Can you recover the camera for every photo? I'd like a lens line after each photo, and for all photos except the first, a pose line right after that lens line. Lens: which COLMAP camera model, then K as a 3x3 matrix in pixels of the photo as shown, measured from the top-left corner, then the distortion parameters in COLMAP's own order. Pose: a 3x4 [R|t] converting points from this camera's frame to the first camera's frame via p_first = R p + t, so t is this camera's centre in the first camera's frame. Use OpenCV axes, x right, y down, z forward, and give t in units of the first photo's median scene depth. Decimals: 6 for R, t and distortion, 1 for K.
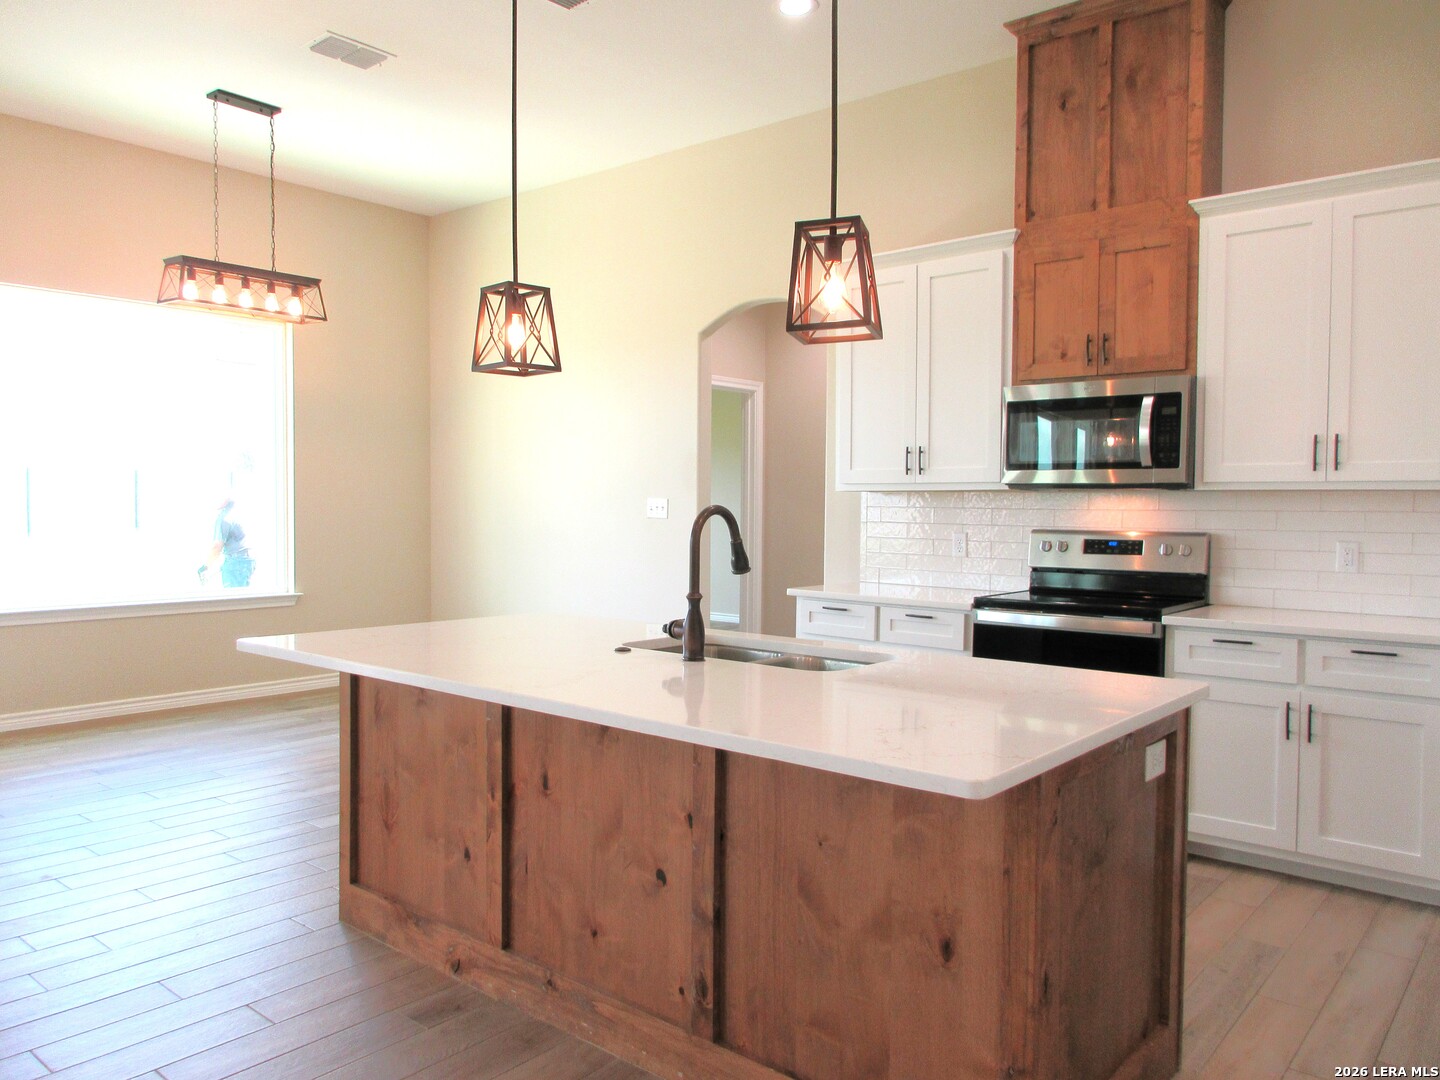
lens RADIAL K [[1071.0, 0, 688.7], [0, 1071.0, 541.7], [0, 0, 1]] dist [-0.018677, 0.012178]
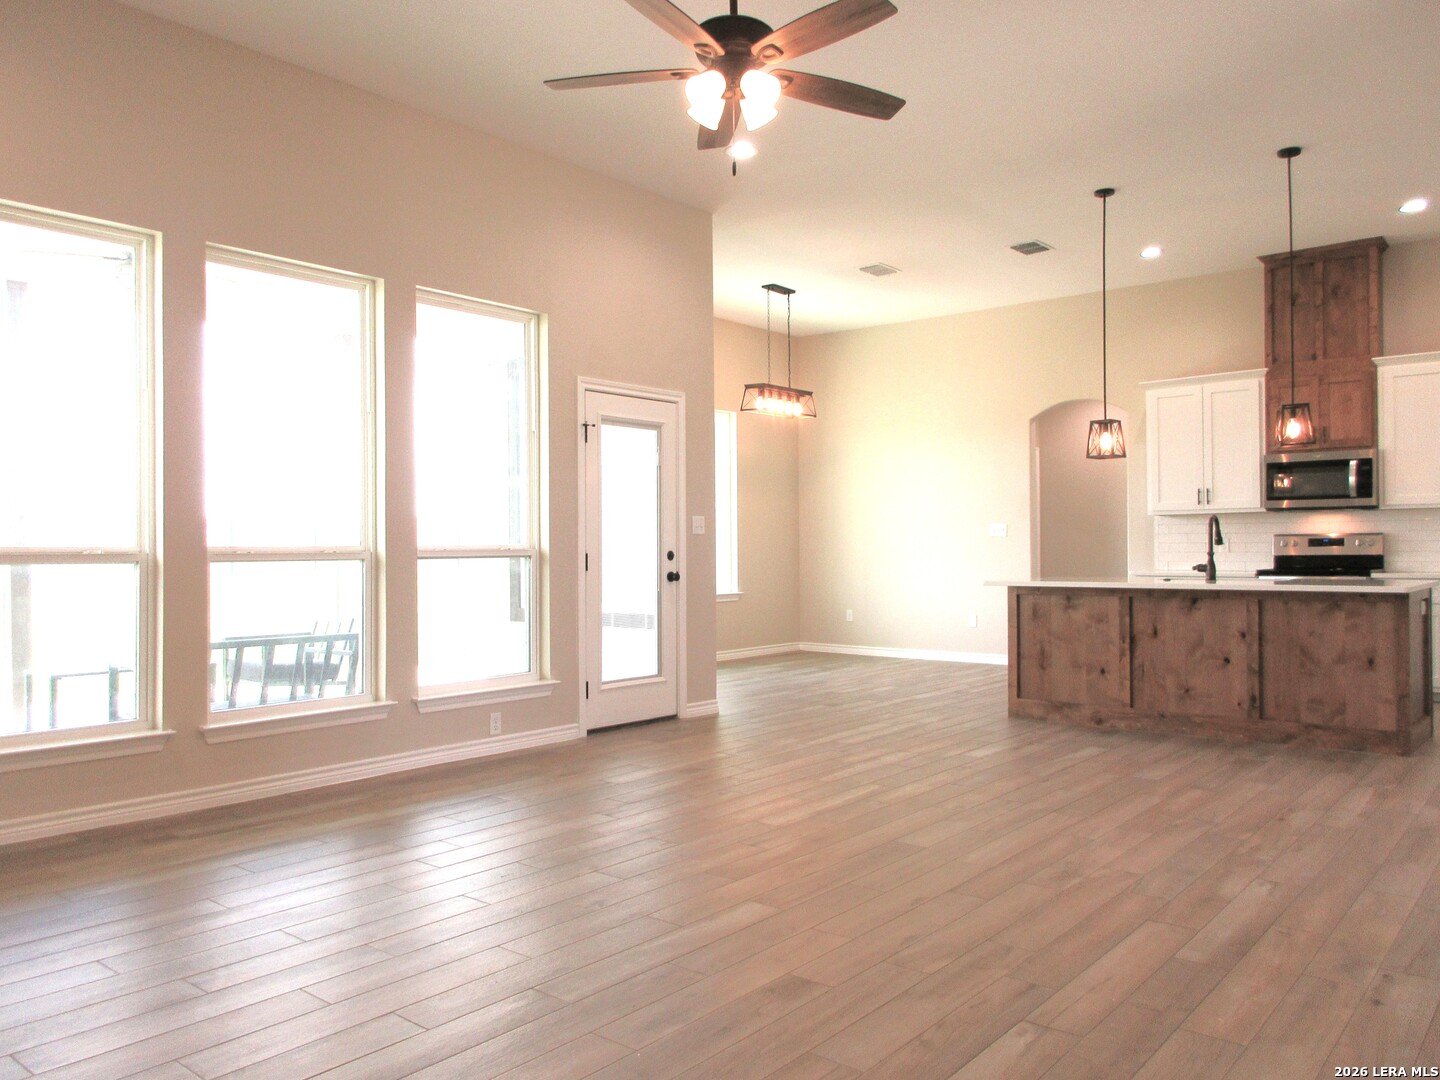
lens RADIAL K [[1071.0, 0, 706.6], [0, 1071.0, 542.5], [0, 0, 1]] dist [-0.018677, 0.012178]
pose [[0.999862, -0.015928, 0.004637, -0.721382], [0.016105, 0.999031, -0.040971, 0.067999], [-0.003980, 0.041040, 0.999150, -0.870197]]
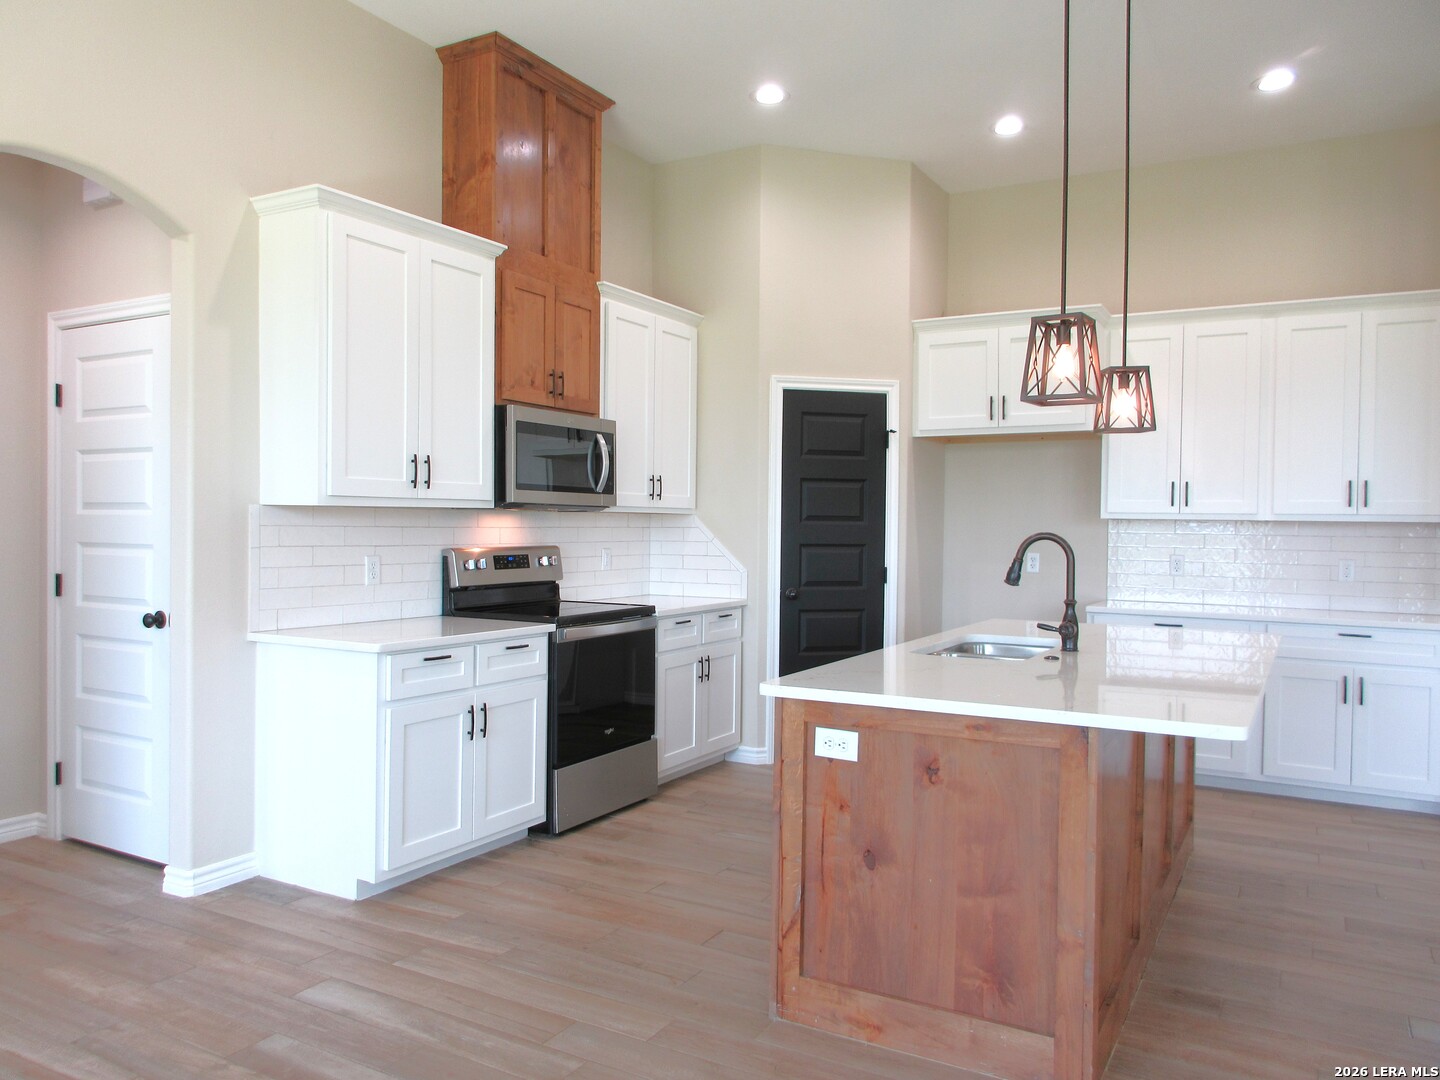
lens RADIAL K [[1071.0, 0, 715.5], [0, 1071.0, 553.8], [0, 0, 1]] dist [-0.018677, 0.012178]
pose [[-0.195187, -0.025512, 0.980434, -0.781936], [0.038030, 0.998713, 0.033558, -0.035682], [-0.980029, 0.043836, -0.193965, 1.107257]]
